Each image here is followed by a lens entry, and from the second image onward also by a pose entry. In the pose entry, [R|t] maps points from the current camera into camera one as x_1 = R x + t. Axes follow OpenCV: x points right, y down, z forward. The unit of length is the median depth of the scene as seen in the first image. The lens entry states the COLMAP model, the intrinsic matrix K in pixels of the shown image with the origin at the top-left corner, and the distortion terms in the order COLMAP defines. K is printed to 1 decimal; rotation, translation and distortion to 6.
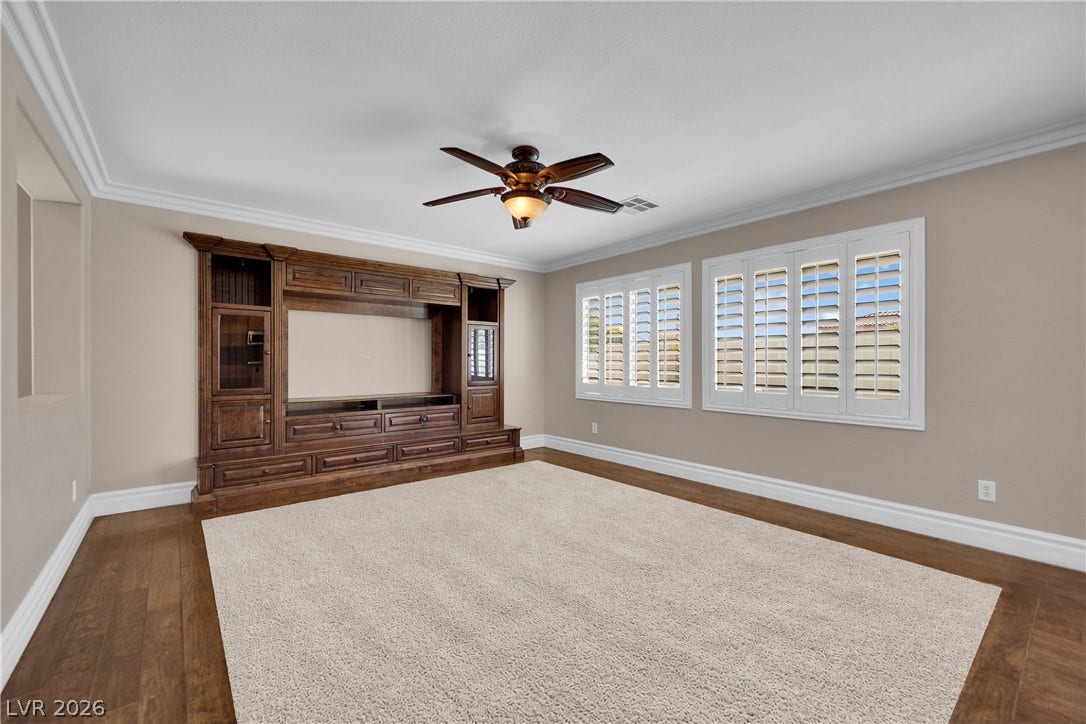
lens RADIAL K [[442.8, 0, 549.2], [0, 442.8, 362.9], [0, 0, 1]] dist [-0.003270, -0.001389]
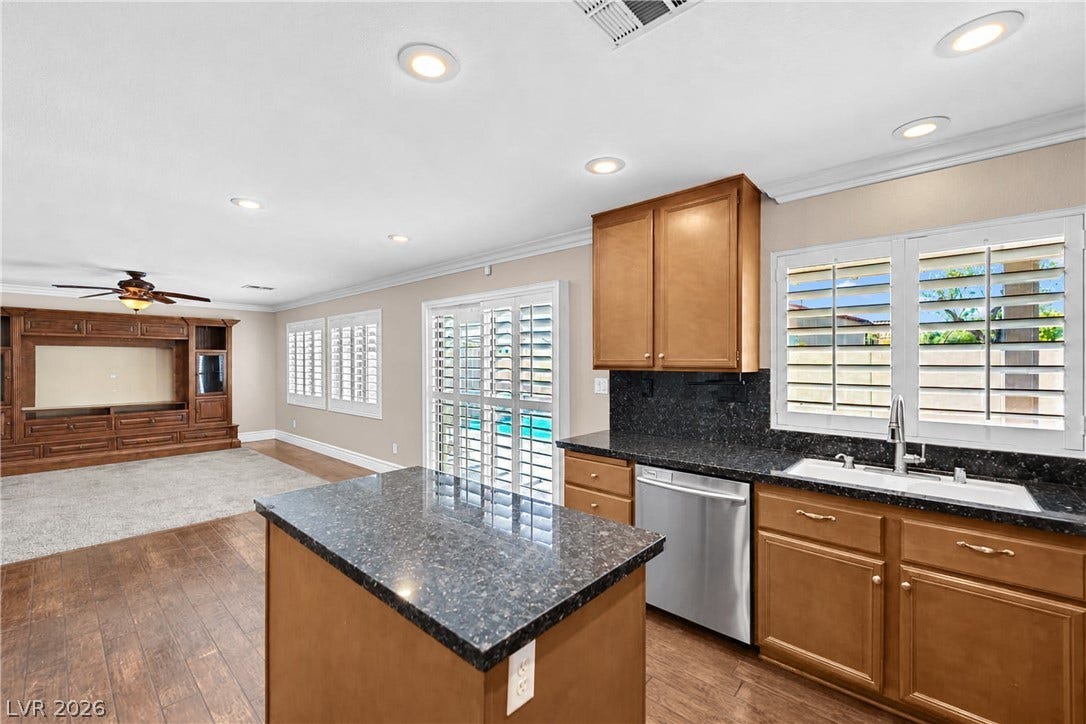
lens RADIAL K [[442.8, 0, 539.5], [0, 442.8, 364.1], [0, 0, 1]] dist [-0.003270, -0.001389]
pose [[0.990209, -0.003264, 0.139554, 0.718162], [0.002160, 0.999965, 0.008060, -0.059846], [-0.139575, -0.007679, 0.990182, -0.552927]]
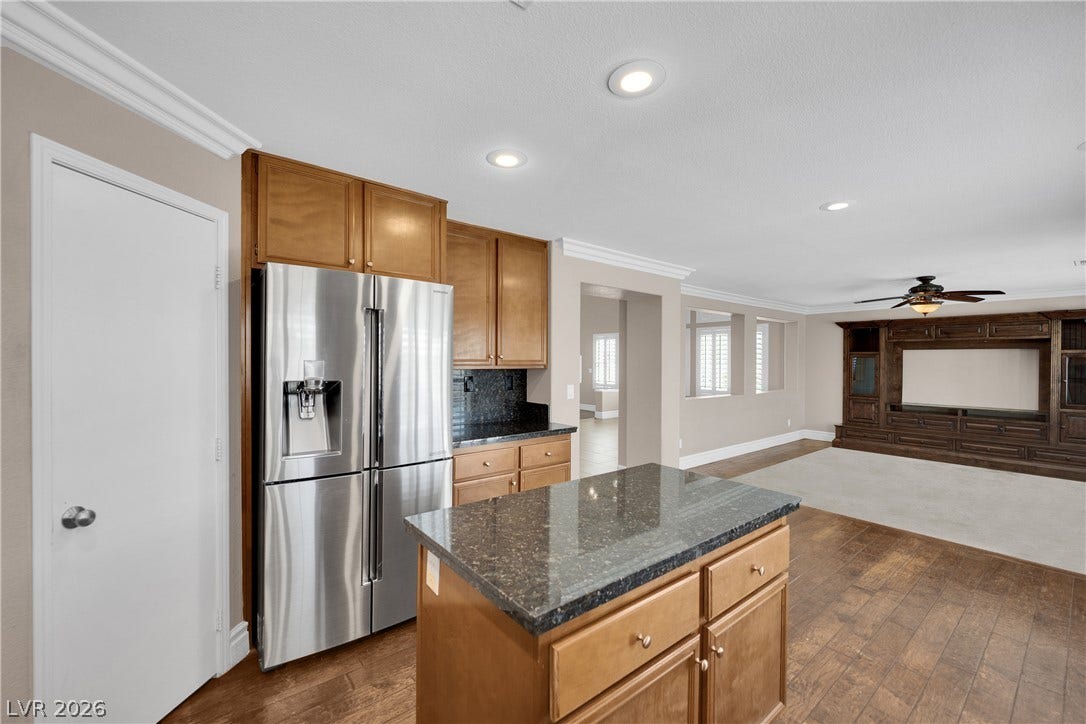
lens RADIAL K [[442.8, 0, 541.8], [0, 442.8, 359.7], [0, 0, 1]] dist [-0.003270, -0.001389]
pose [[-0.005670, -0.003218, -0.999979, 0.976856], [-0.006950, 0.999971, -0.003179, -0.059522], [0.999960, 0.006932, -0.005692, -0.331587]]
